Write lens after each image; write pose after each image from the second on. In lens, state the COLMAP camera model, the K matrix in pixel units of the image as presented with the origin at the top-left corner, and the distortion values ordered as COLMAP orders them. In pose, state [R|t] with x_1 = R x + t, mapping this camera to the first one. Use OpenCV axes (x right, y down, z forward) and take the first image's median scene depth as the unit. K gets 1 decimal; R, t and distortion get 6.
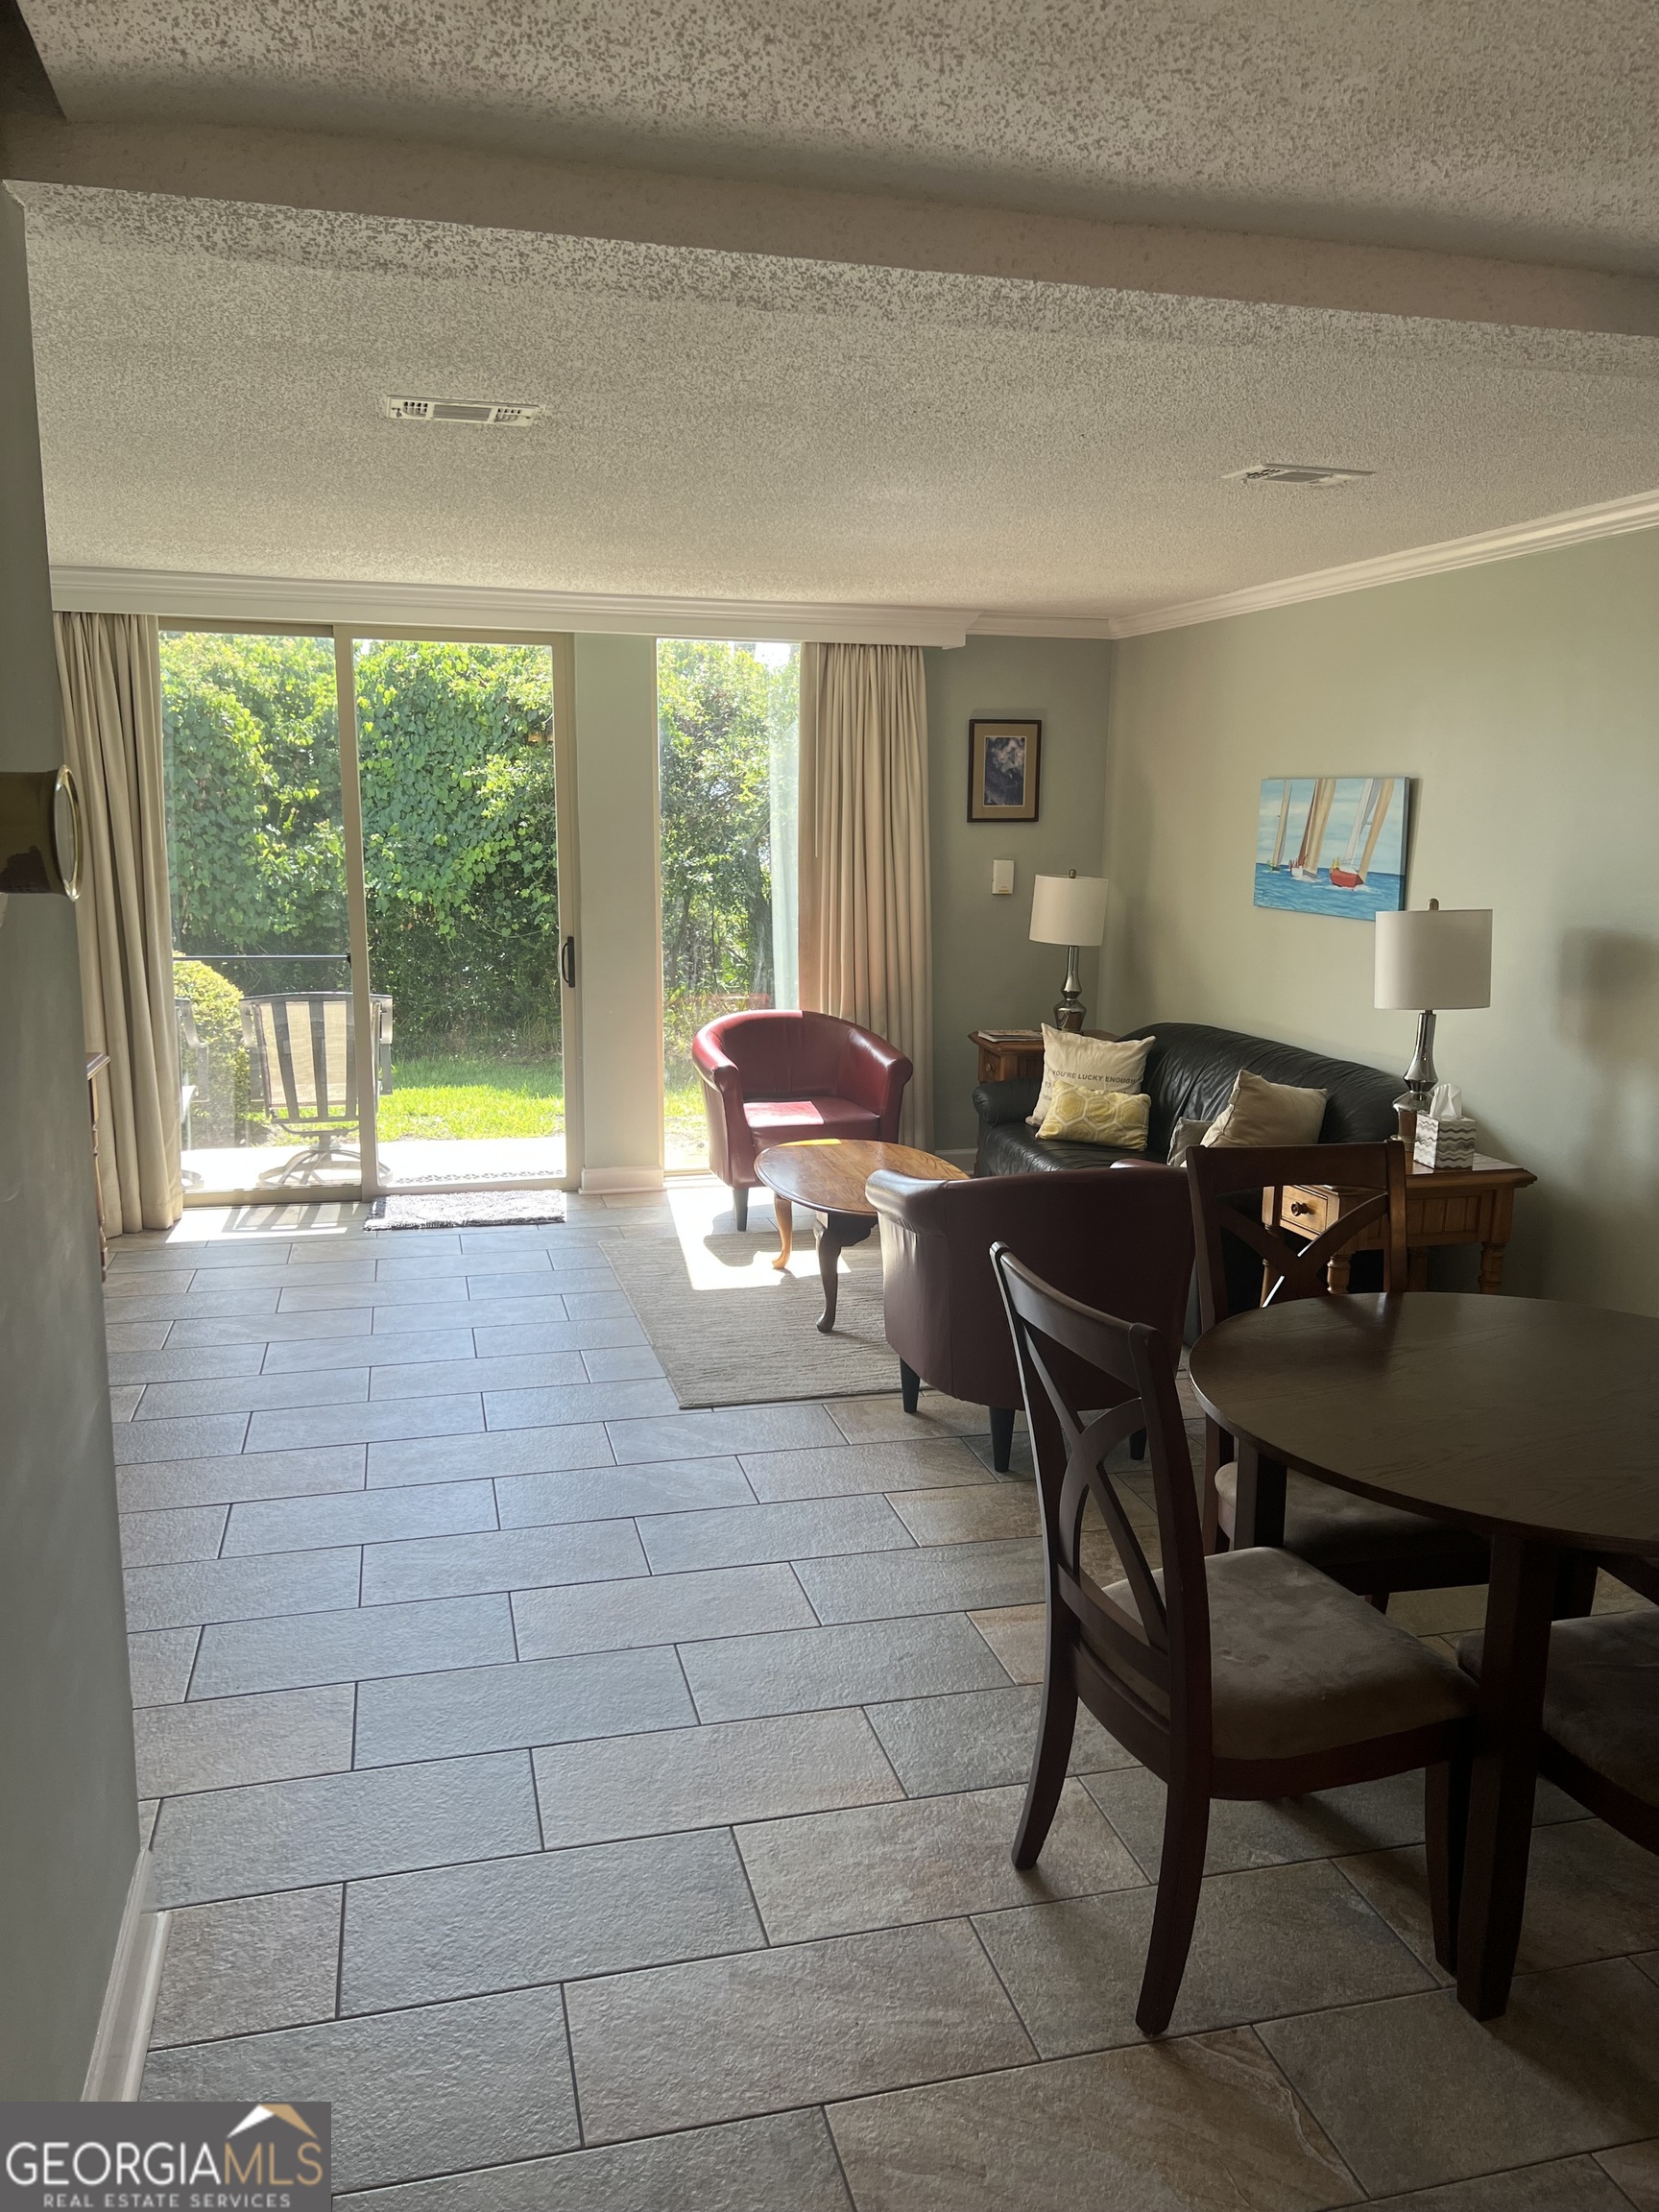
lens RADIAL K [[1665.2, 0, 838.9], [0, 1665.2, 1107.5], [0, 0, 1]] dist [0.059785, -0.077549]
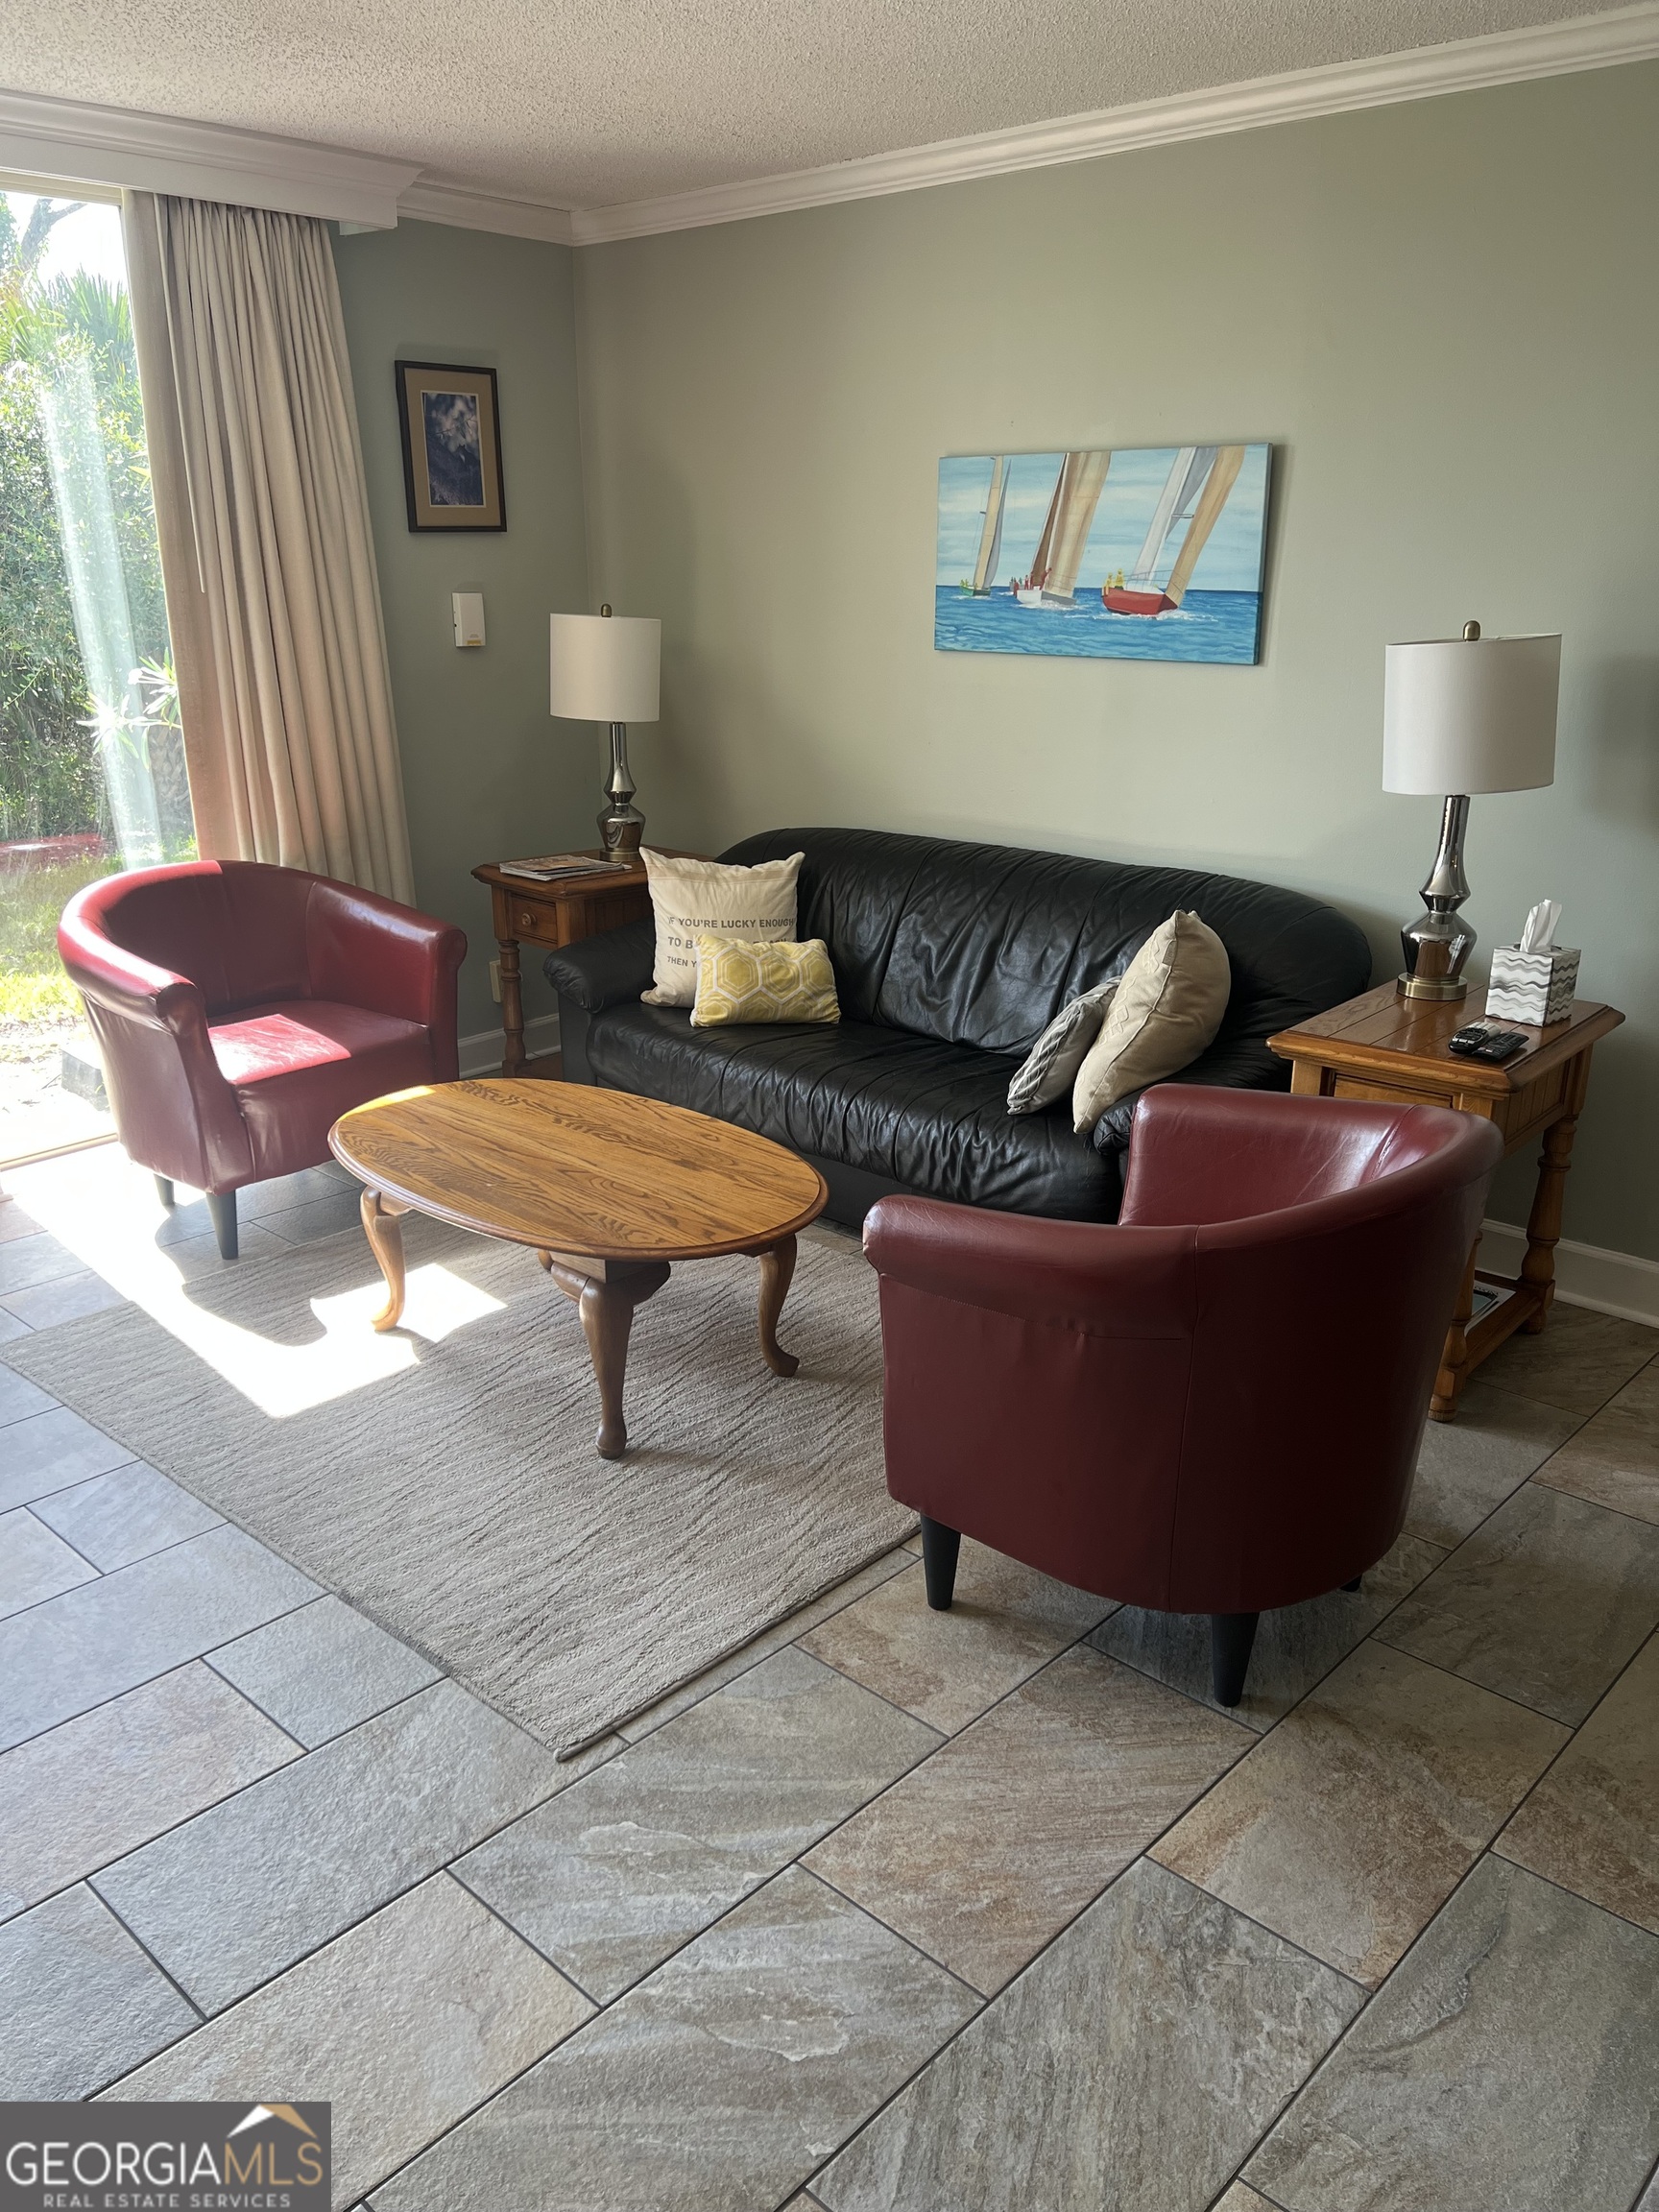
lens RADIAL K [[1665.2, 0, 823.2], [0, 1665.2, 1110.1], [0, 0, 1]] dist [0.059785, -0.077549]
pose [[0.844648, -0.180496, 0.503975, -0.181303], [0.105987, 0.979192, 0.173060, -0.059875], [-0.524725, -0.092760, 0.846203, 0.428440]]
